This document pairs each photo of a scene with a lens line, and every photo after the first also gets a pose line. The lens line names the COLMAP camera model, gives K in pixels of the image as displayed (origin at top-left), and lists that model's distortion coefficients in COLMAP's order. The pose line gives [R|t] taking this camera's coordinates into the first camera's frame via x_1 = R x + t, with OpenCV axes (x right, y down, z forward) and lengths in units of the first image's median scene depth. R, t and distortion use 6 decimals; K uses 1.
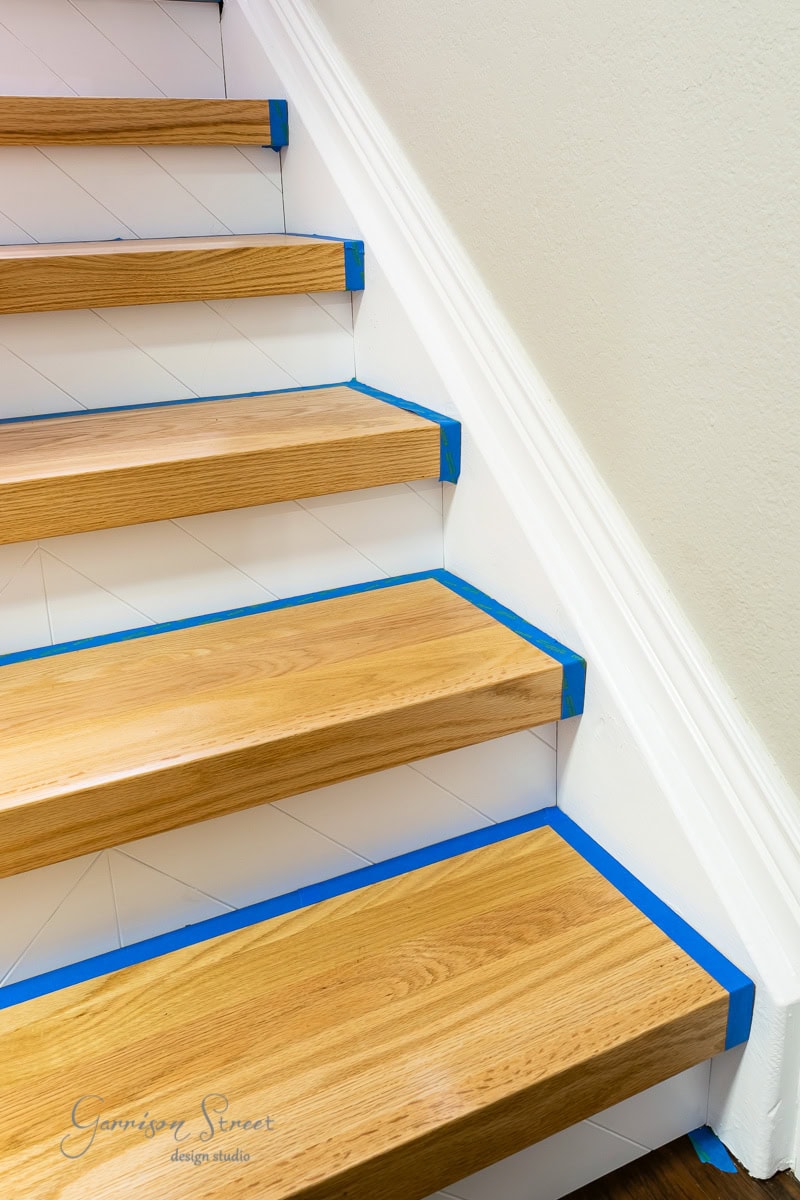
lens RADIAL K [[1046.0, 0, 420.3], [0, 1046.0, 526.8], [0, 0, 1]] dist [0.000444, -0.000046]
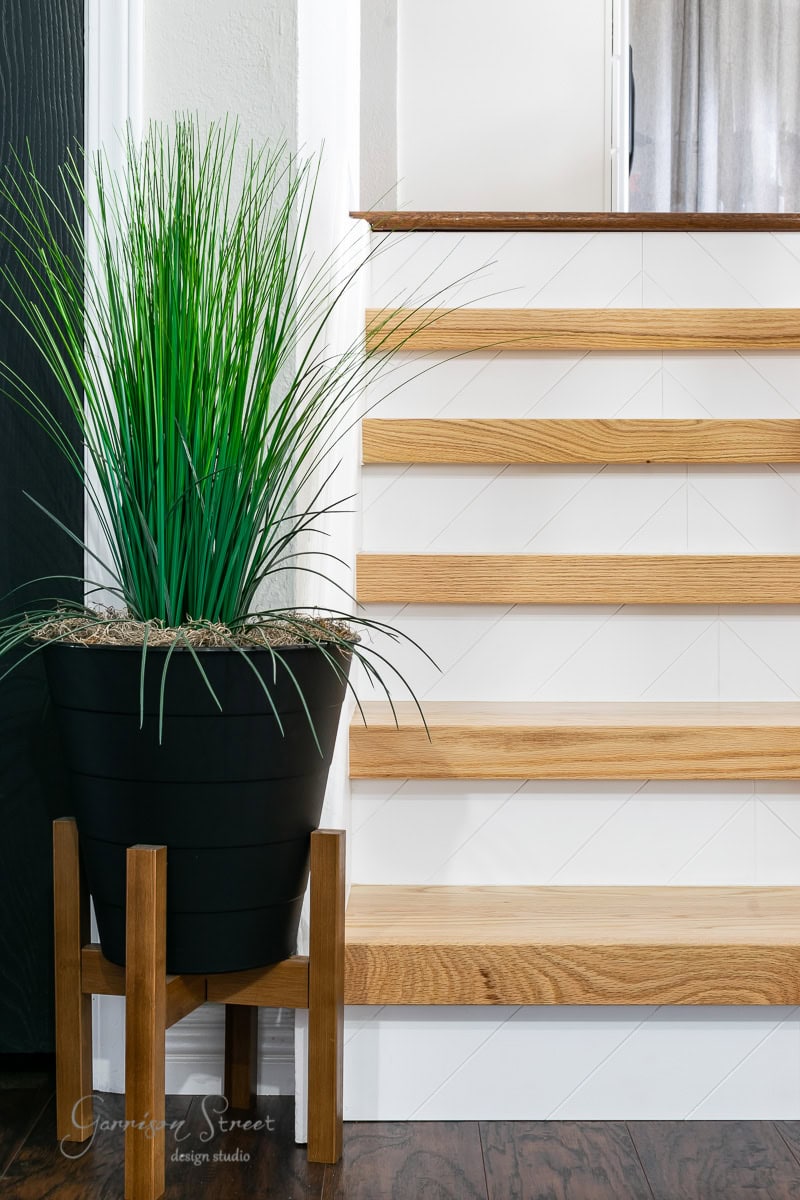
lens RADIAL K [[1789.1, 0, 400.0], [0, 1789.1, 600.0], [0, 0, 1]] dist [0.008313, 0.033631]
pose [[0.891616, 0.033983, -0.451515, 0.276028], [-0.158332, 0.957627, -0.240587, 0.592631], [0.424207, 0.286000, 0.859216, -1.057886]]
